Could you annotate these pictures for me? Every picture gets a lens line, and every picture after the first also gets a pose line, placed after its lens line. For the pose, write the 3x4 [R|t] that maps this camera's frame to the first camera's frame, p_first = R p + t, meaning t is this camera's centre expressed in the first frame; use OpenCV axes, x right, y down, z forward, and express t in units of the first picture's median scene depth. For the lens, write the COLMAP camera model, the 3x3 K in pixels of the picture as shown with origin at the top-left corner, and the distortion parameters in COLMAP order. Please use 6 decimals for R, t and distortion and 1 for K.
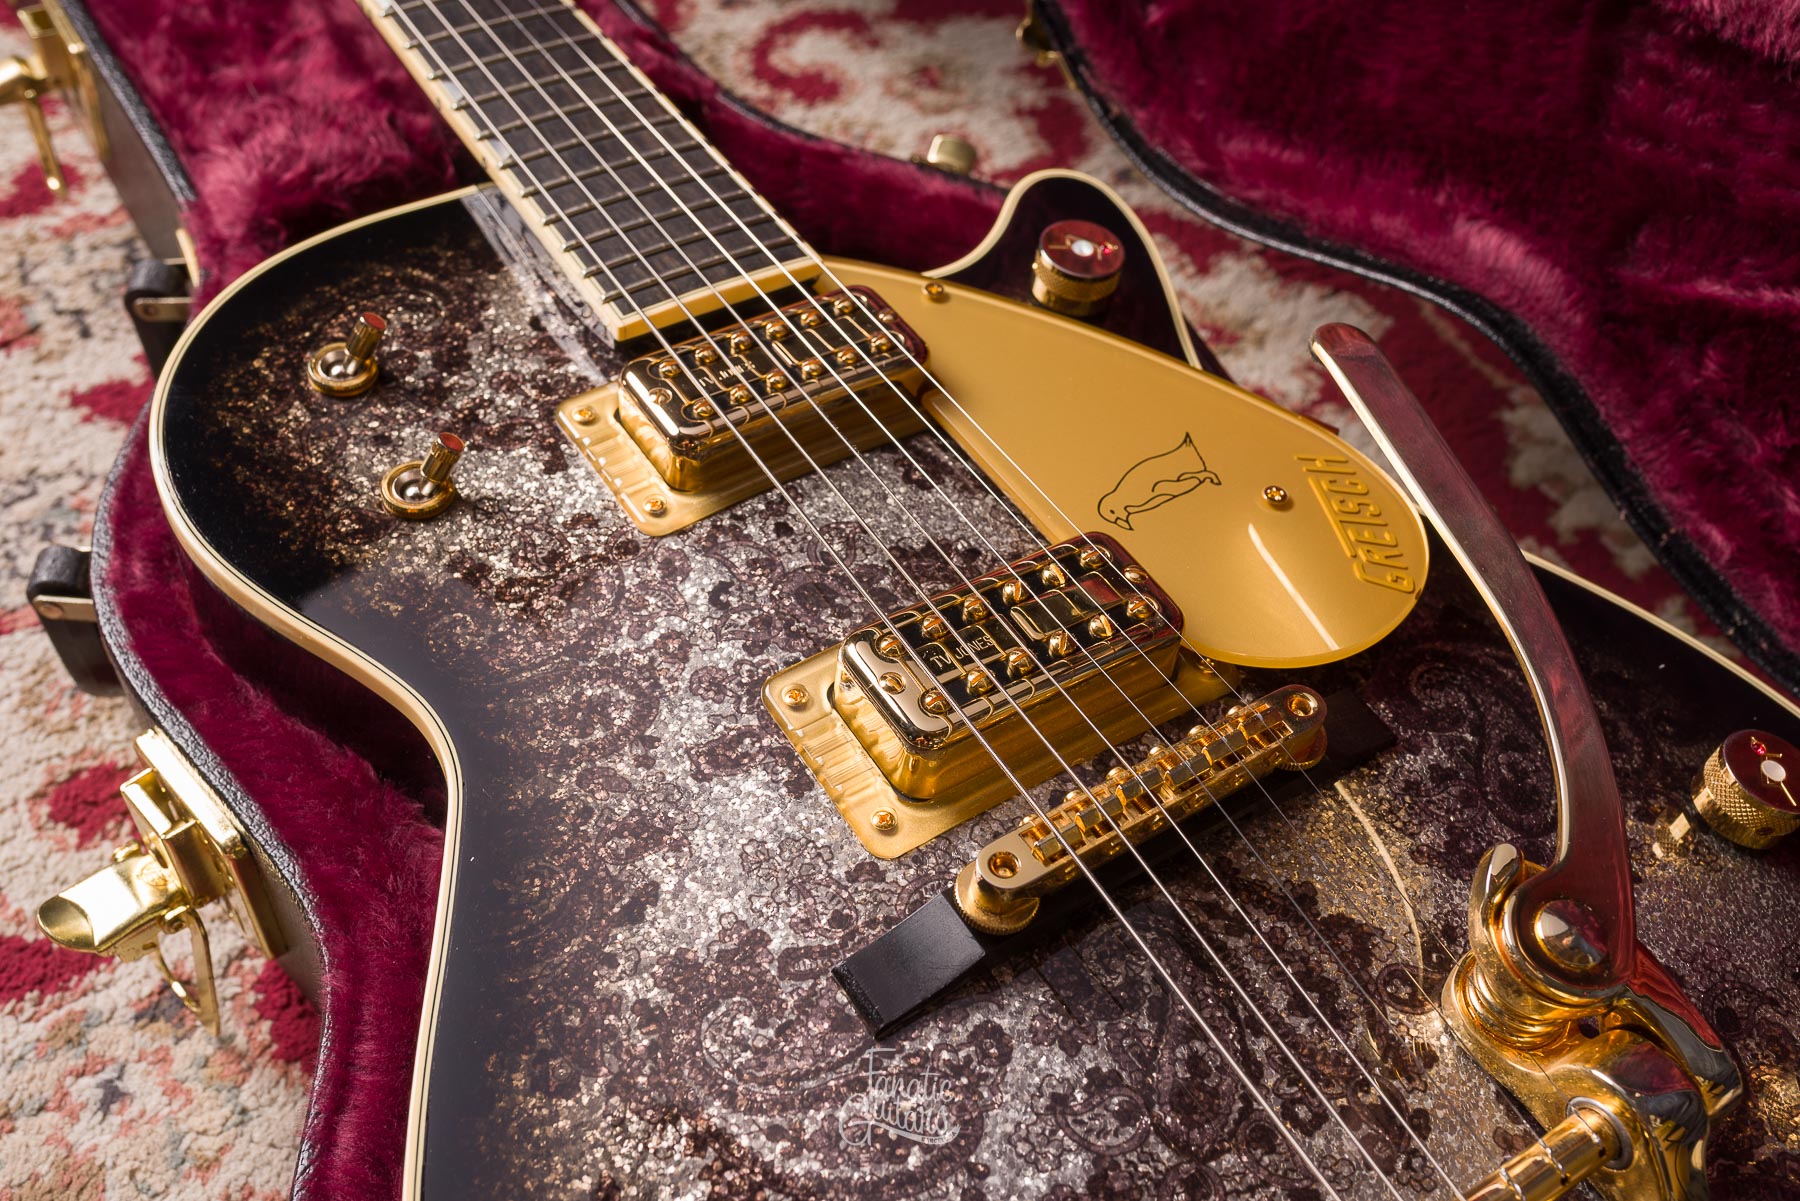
lens RADIAL K [[1765.3, 0, 908.2], [0, 1765.3, 608.3], [0, 0, 1]] dist [0.003487, 0.000000]
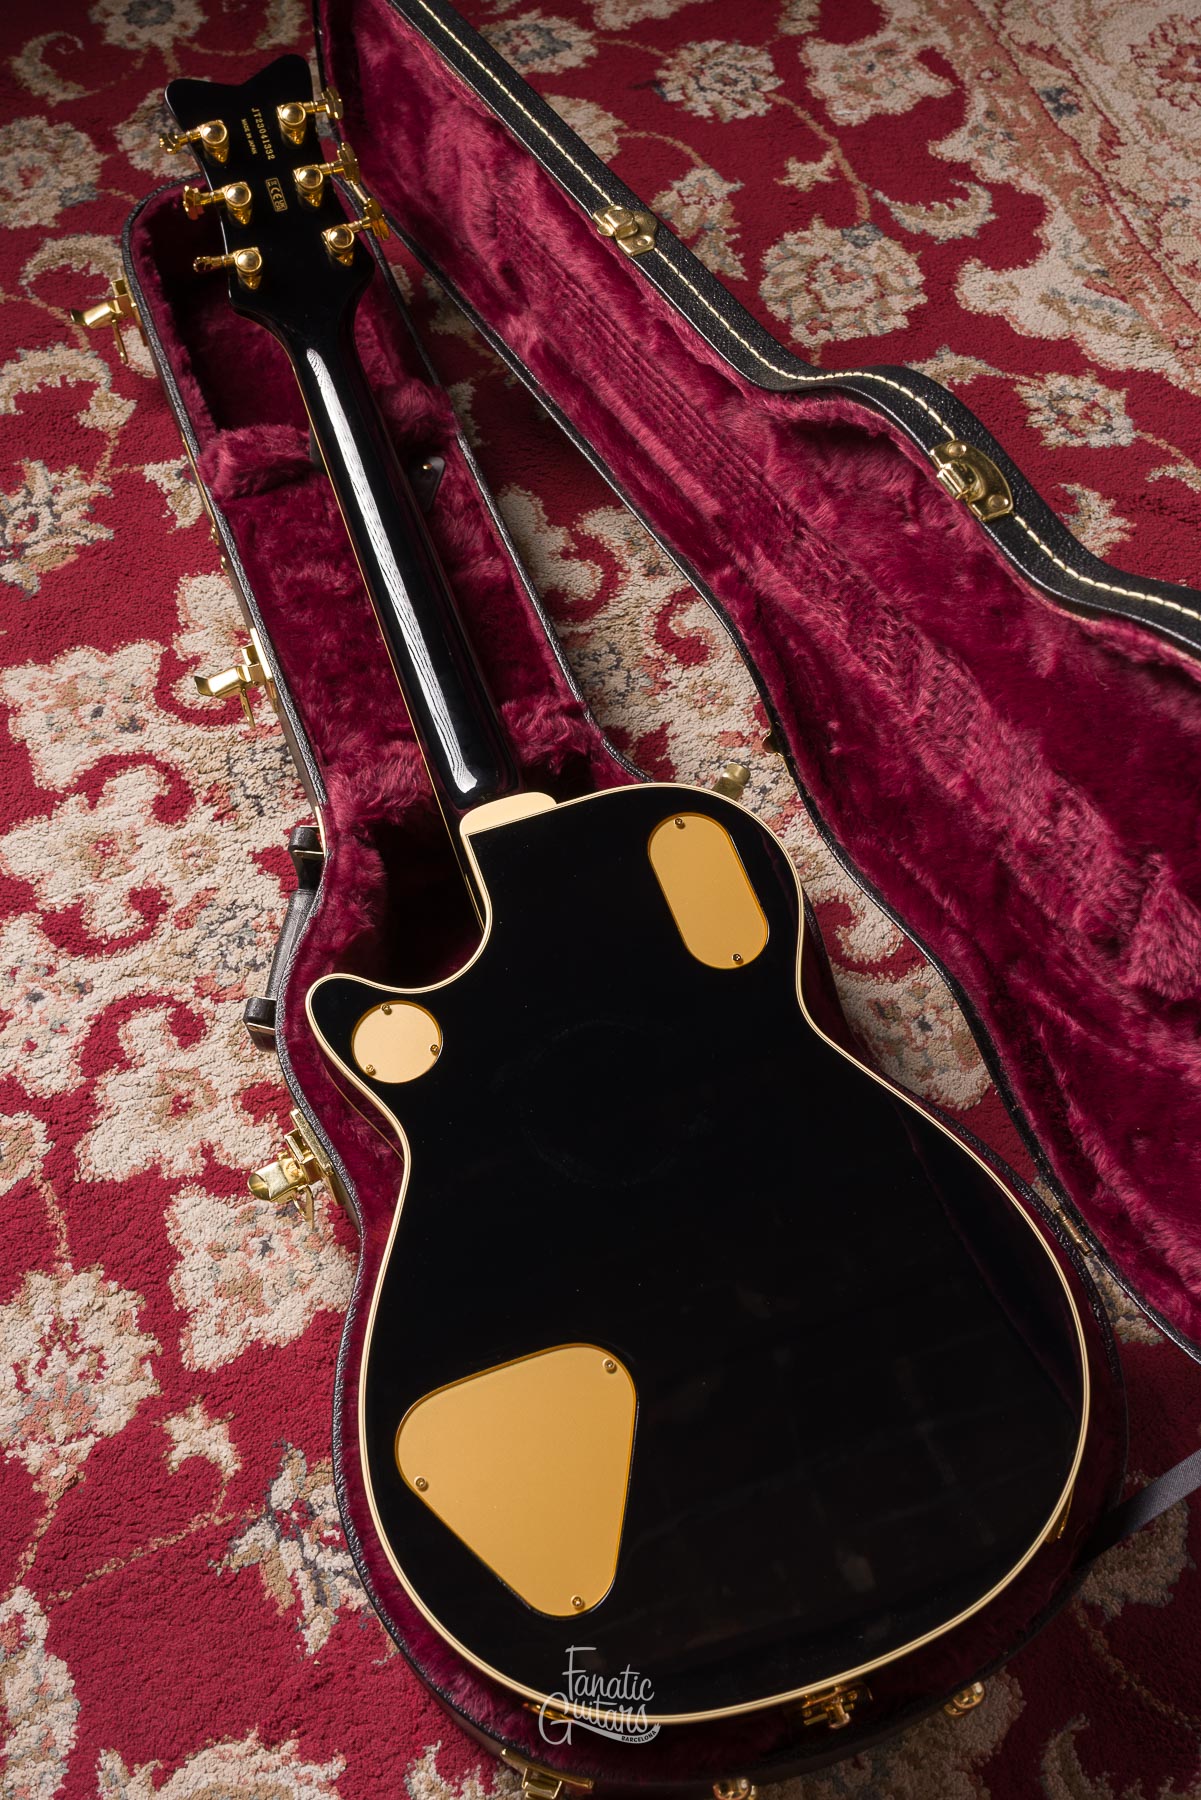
lens RADIAL K [[1974.3, 0, 595.3], [0, 1974.3, 859.3], [0, 0, 1]] dist [0.002195, 0.000000]
pose [[0.973501, 0.131516, -0.187079, 0.382513], [-0.098867, 0.979722, 0.174268, -0.719035], [0.206204, -0.151155, 0.966764, -1.331126]]
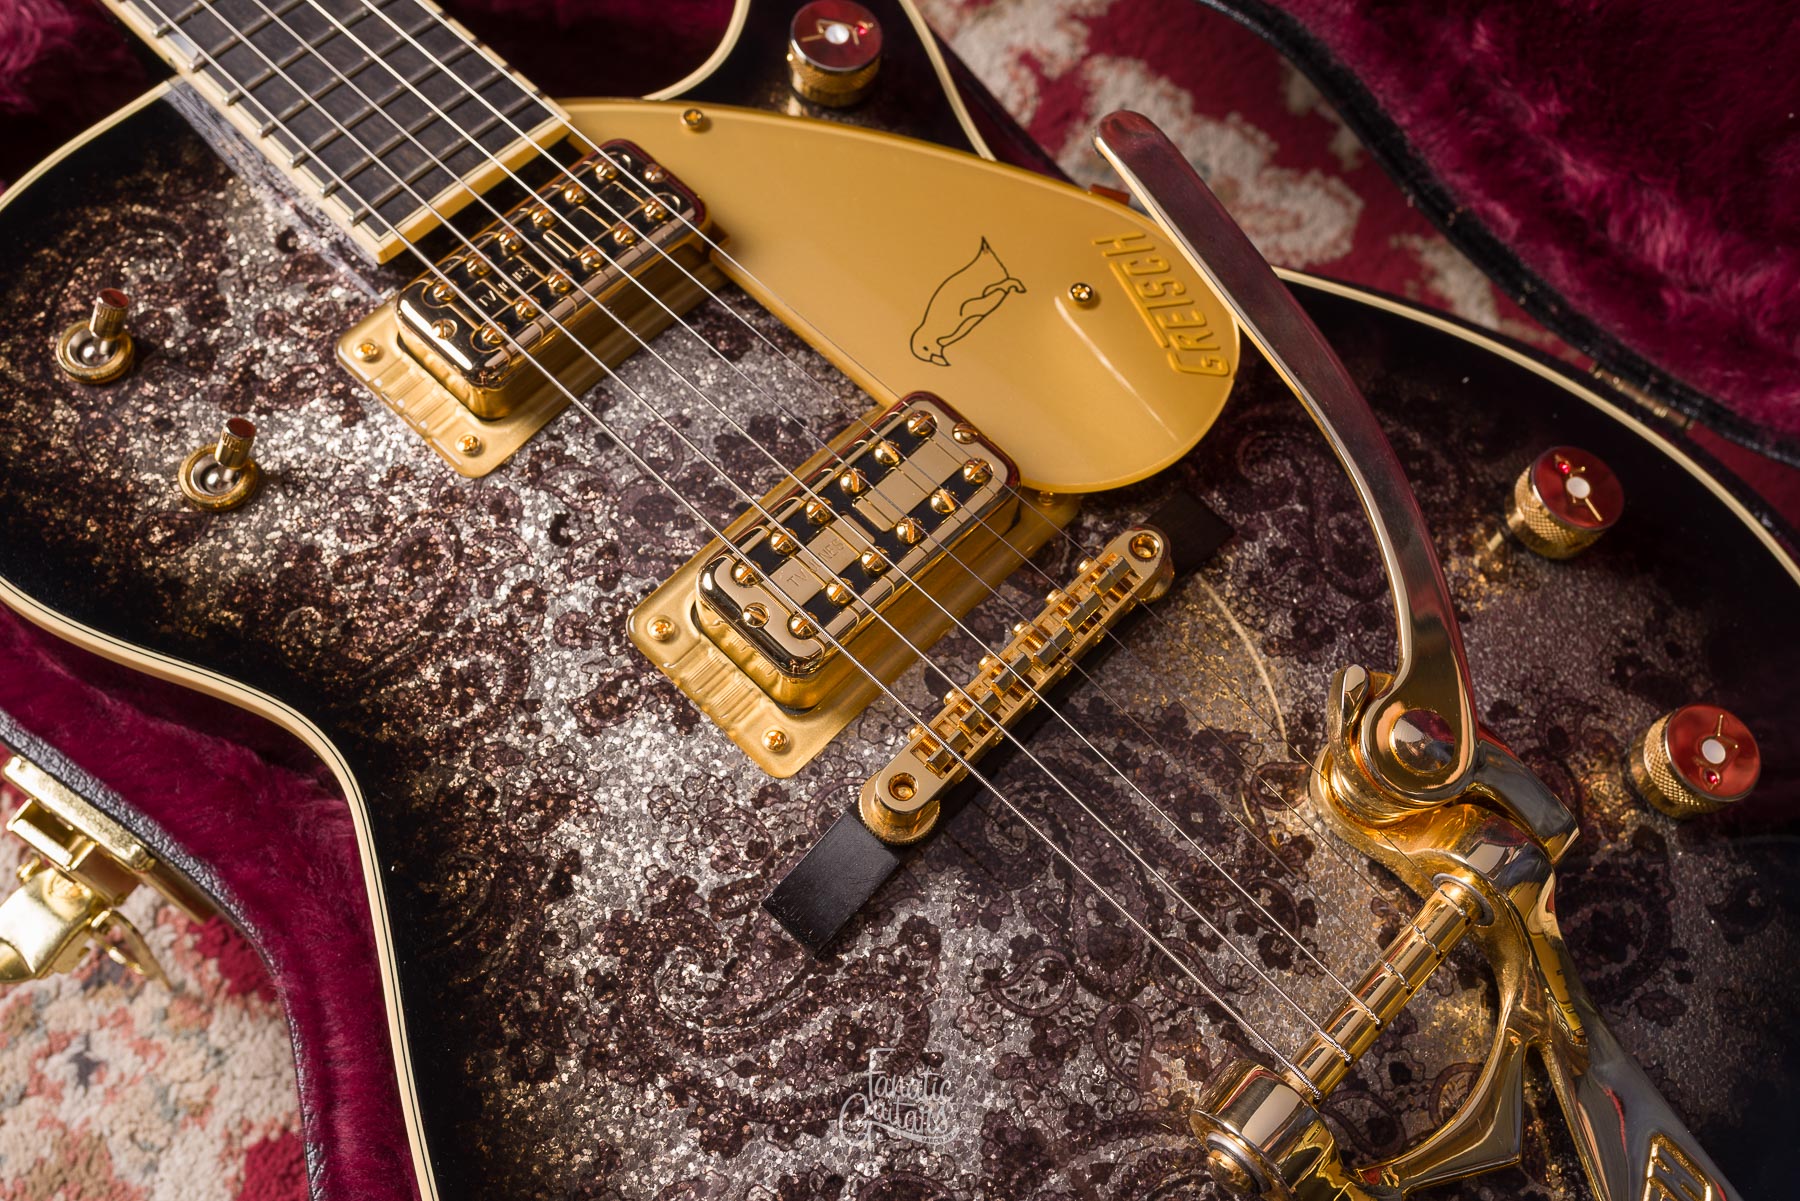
lens RADIAL K [[1765.3, 0, 904.9], [0, 1765.3, 595.1], [0, 0, 1]] dist [0.003487, 0.000000]
pose [[0.974656, -0.210930, 0.074530, 0.000880], [0.181597, 0.940543, 0.287055, -0.202819], [-0.130647, -0.266245, 0.955010, 0.016433]]
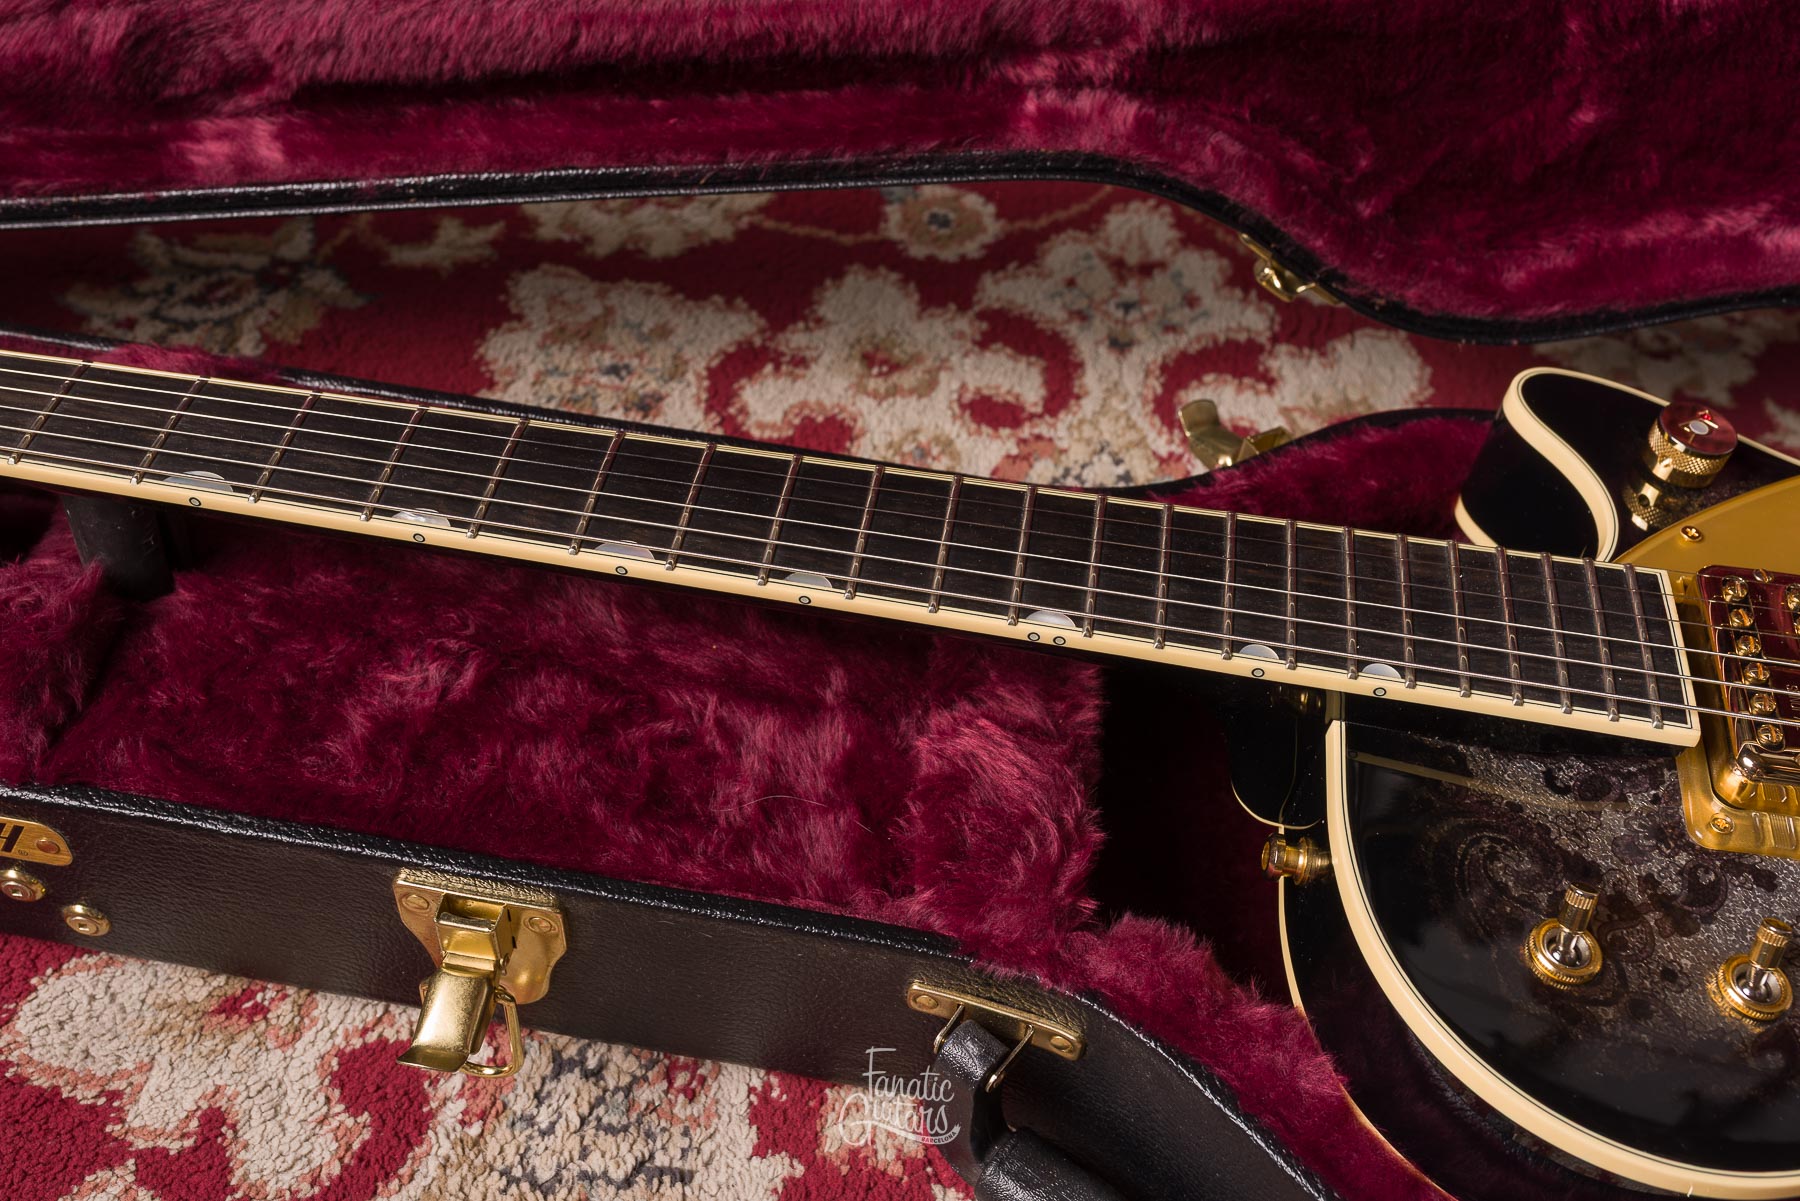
lens RADIAL K [[1765.3, 0, 895.3], [0, 1765.3, 599.4], [0, 0, 1]] dist [0.003487, 0.000000]
pose [[0.671781, -0.579496, 0.461405, -0.886640], [0.561147, 0.804734, 0.193695, -0.670354], [-0.483553, 0.128795, 0.865787, 0.323057]]
